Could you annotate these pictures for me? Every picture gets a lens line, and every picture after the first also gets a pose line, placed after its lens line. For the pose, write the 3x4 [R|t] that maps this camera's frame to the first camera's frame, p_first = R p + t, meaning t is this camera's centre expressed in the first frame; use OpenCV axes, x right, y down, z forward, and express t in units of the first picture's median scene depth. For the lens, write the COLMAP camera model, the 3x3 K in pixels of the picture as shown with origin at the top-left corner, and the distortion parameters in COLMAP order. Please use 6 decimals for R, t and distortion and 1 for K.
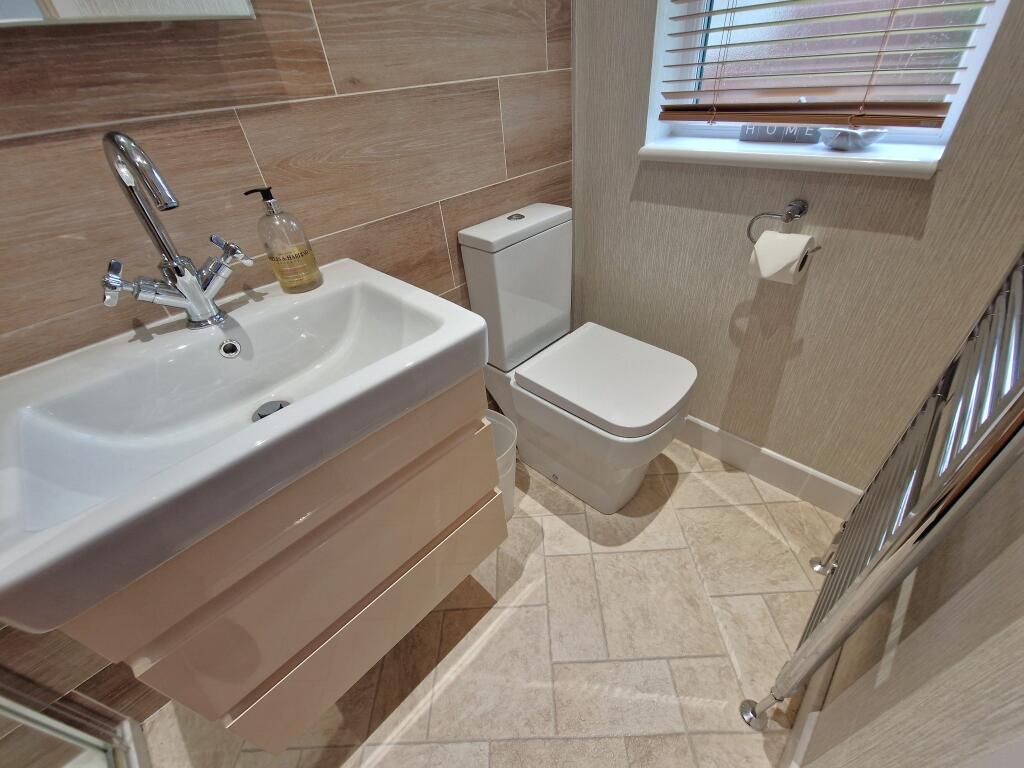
lens RADIAL K [[428.2, 0, 516.2], [0, 428.2, 387.8], [0, 0, 1]] dist [-0.016859, -0.000858]
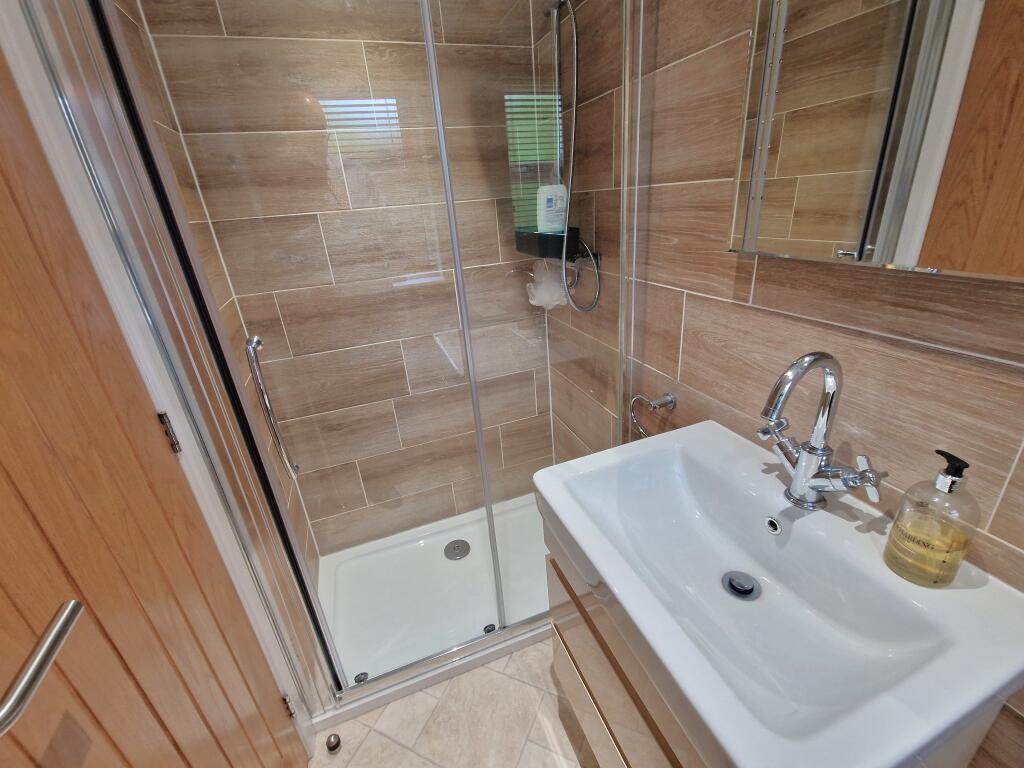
lens RADIAL K [[428.2, 0, 511.9], [0, 428.2, 382.3], [0, 0, 1]] dist [-0.016859, -0.000858]
pose [[-0.417718, 0.442634, -0.793465, 0.274264], [-0.461266, 0.649080, 0.604921, -0.668001], [0.782781, 0.618684, -0.066960, 0.351896]]
